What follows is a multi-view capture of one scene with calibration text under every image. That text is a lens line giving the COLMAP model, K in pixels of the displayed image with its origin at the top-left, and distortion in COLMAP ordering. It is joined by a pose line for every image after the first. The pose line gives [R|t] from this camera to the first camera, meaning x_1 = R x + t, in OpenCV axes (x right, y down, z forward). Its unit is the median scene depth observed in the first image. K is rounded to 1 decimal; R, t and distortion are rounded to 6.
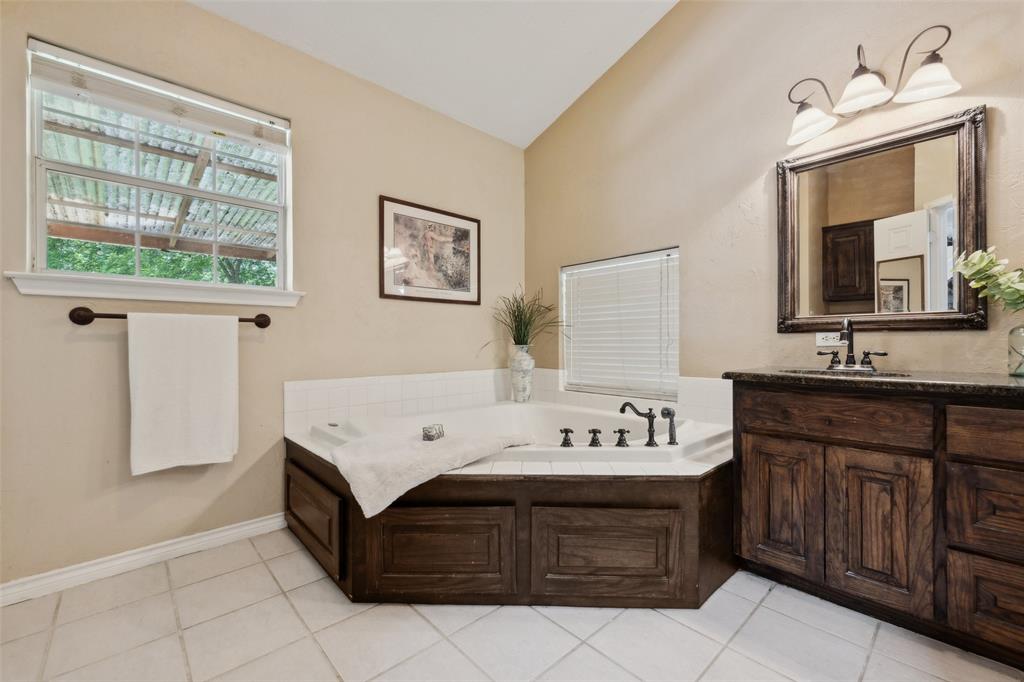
lens RADIAL K [[418.7, 0, 512.0], [0, 418.7, 341.0], [0, 0, 1]] dist [0.001103, 0.000124]
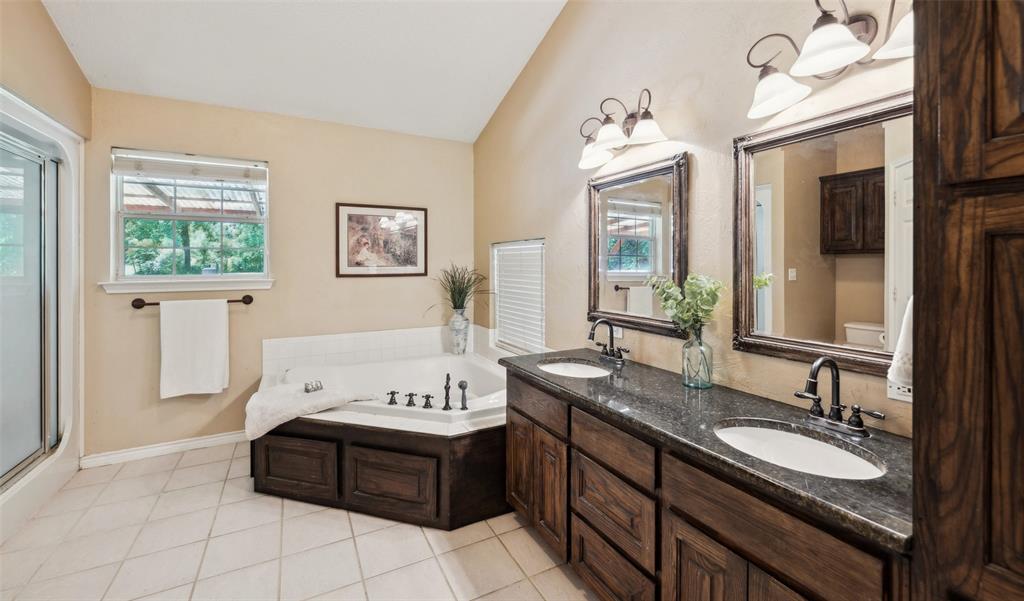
lens RADIAL K [[406.8, 0, 503.5], [0, 406.8, 266.7], [0, 0, 1]] dist [-0.001009, -0.000056]
pose [[0.967859, 0.002128, -0.251484, 0.788631], [-0.000868, 0.999987, 0.005119, -0.207284], [0.251492, -0.004736, 0.967848, -0.220805]]
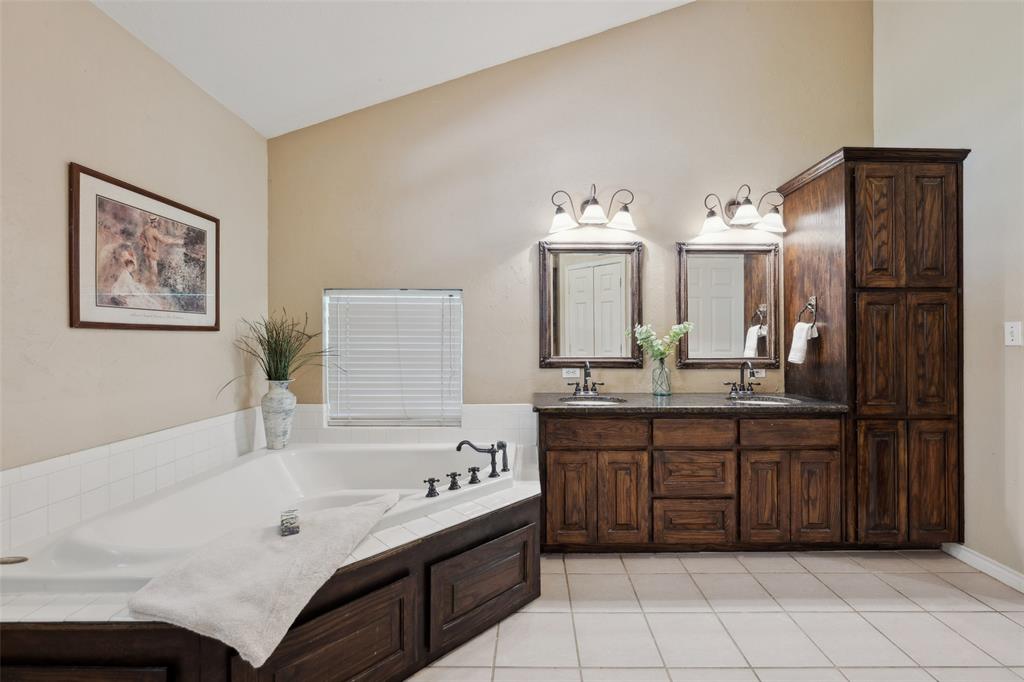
lens RADIAL K [[425.3, 0, 529.0], [0, 425.3, 338.5], [0, 0, 1]] dist [-0.000283, -0.000076]
pose [[0.680680, 0.005157, 0.732563, -0.447484], [-0.004879, 0.999985, -0.002506, -0.126626], [-0.732565, -0.001868, 0.680694, 0.105023]]
